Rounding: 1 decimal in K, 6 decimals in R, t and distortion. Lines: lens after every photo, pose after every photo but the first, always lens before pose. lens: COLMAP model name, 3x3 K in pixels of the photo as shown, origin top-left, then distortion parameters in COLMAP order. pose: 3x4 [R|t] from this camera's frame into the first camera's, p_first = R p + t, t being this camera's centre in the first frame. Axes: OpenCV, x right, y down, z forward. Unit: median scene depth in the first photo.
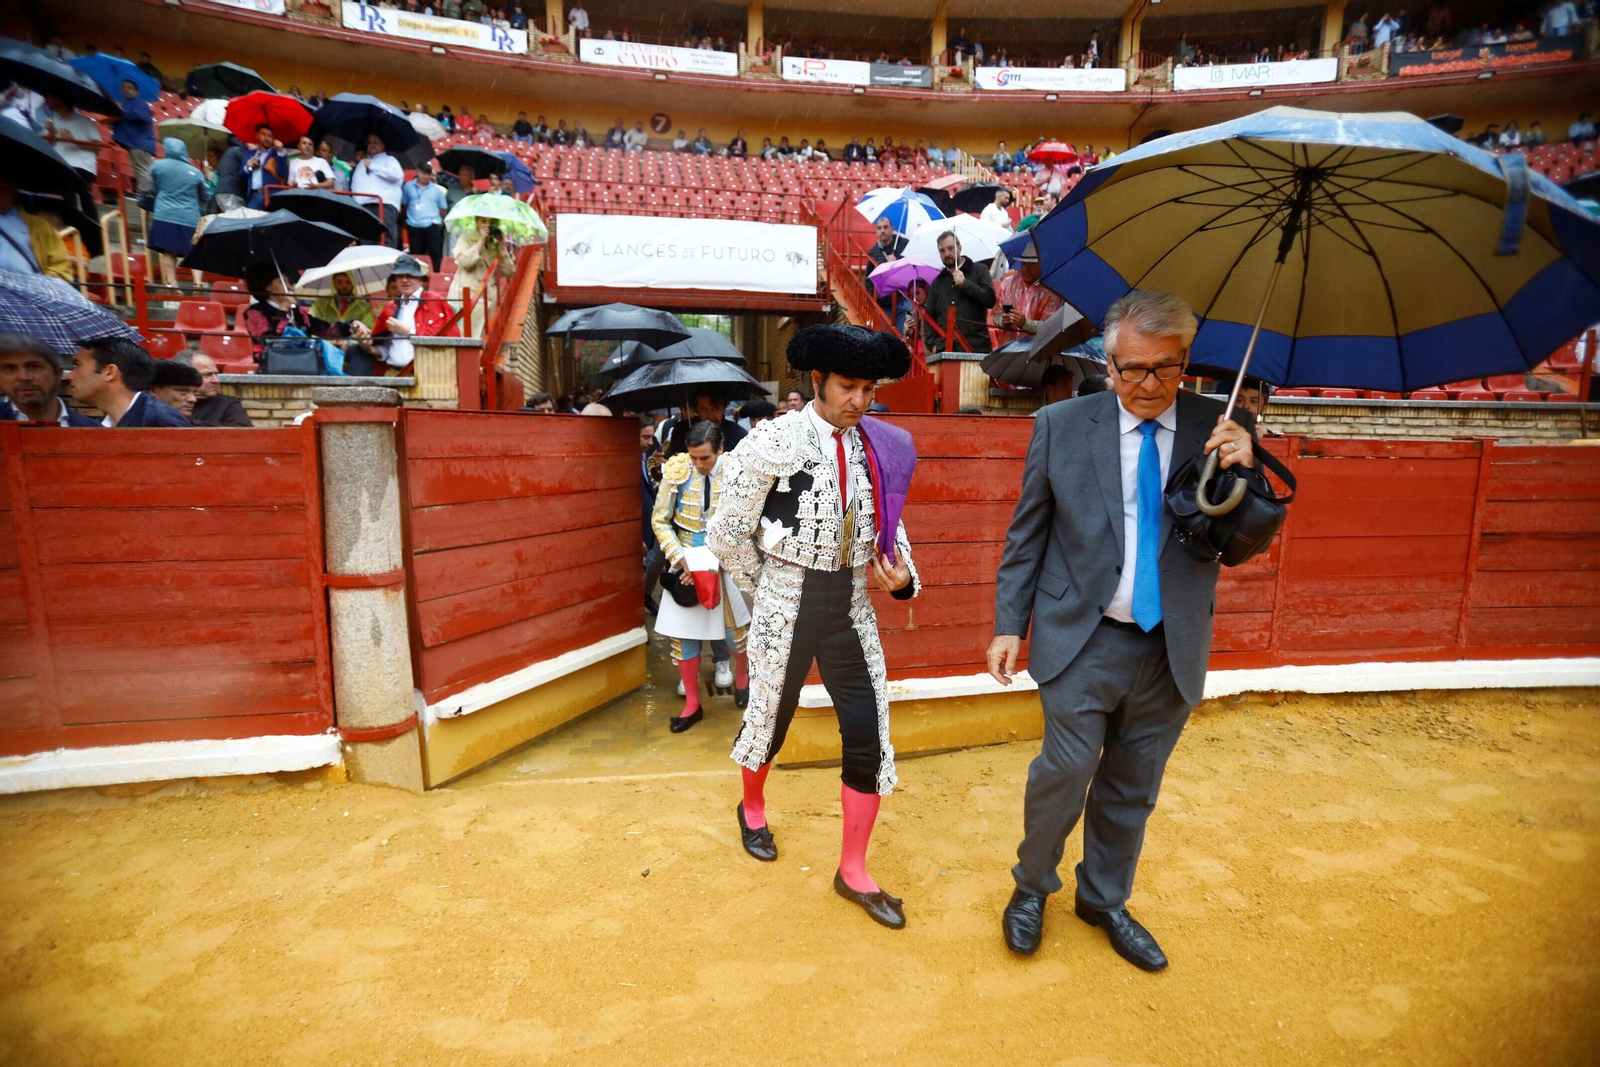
lens RADIAL K [[708.3, 0, 799.4], [0, 708.3, 533.3], [0, 0, 1]] dist [-0.037882, 0.010015]
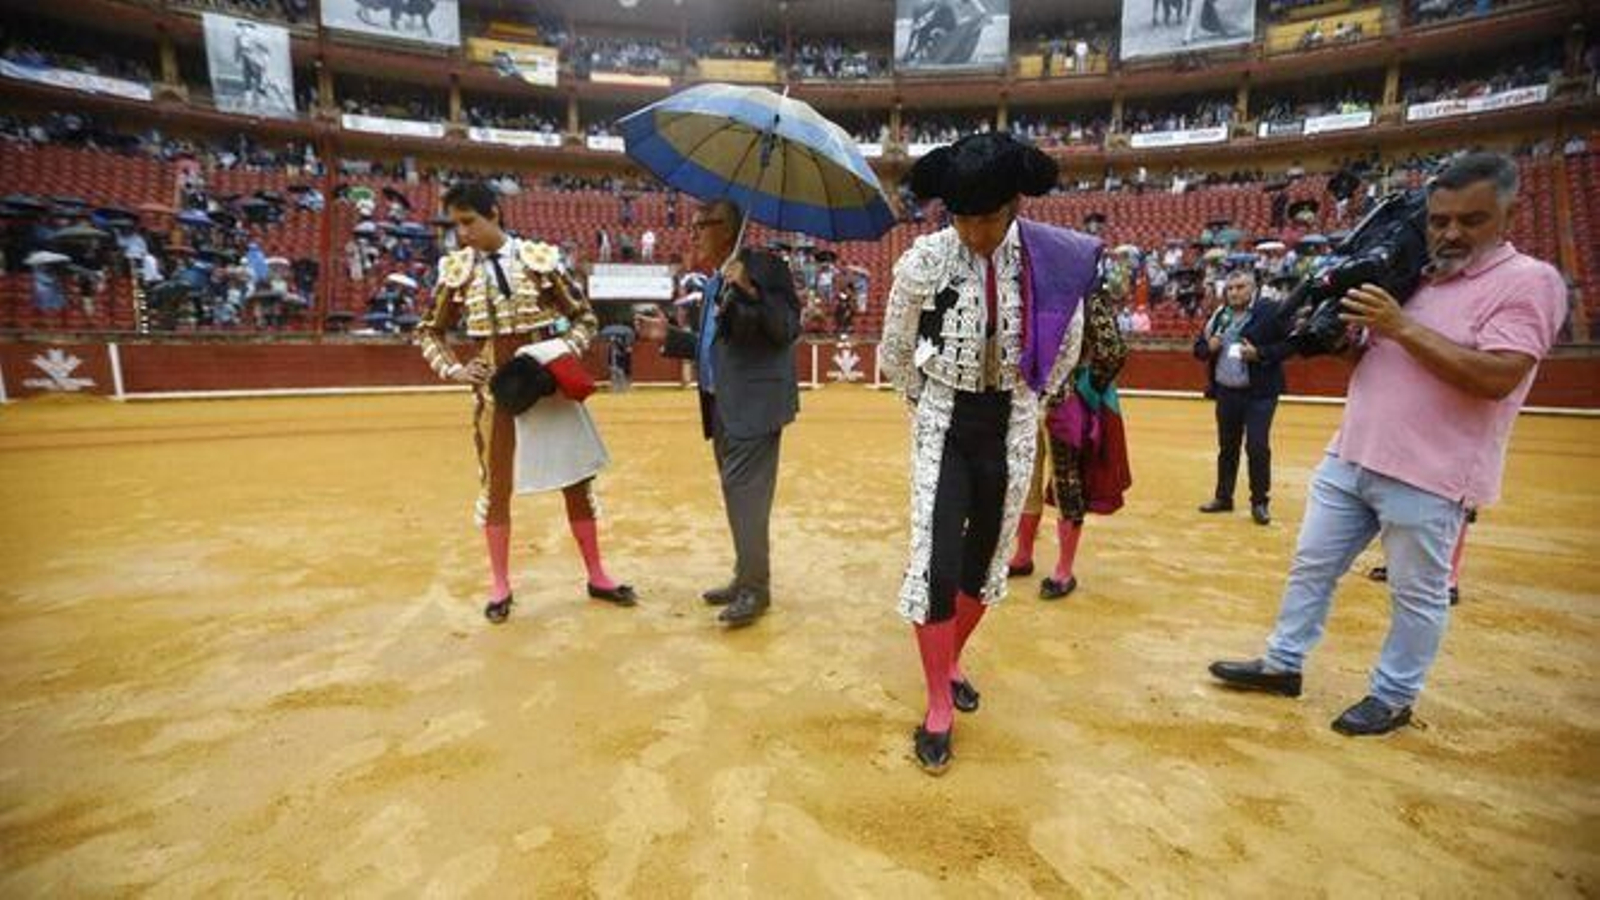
lens RADIAL K [[703.7, 0, 788.6], [0, 703.7, 463.5], [0, 0, 1]] dist [-0.043744, 0.011278]
pose [[0.999918, 0.003788, -0.012262, 0.249961], [-0.003281, 0.999149, 0.041112, 0.101283], [0.012408, -0.041069, 0.999079, -0.892882]]
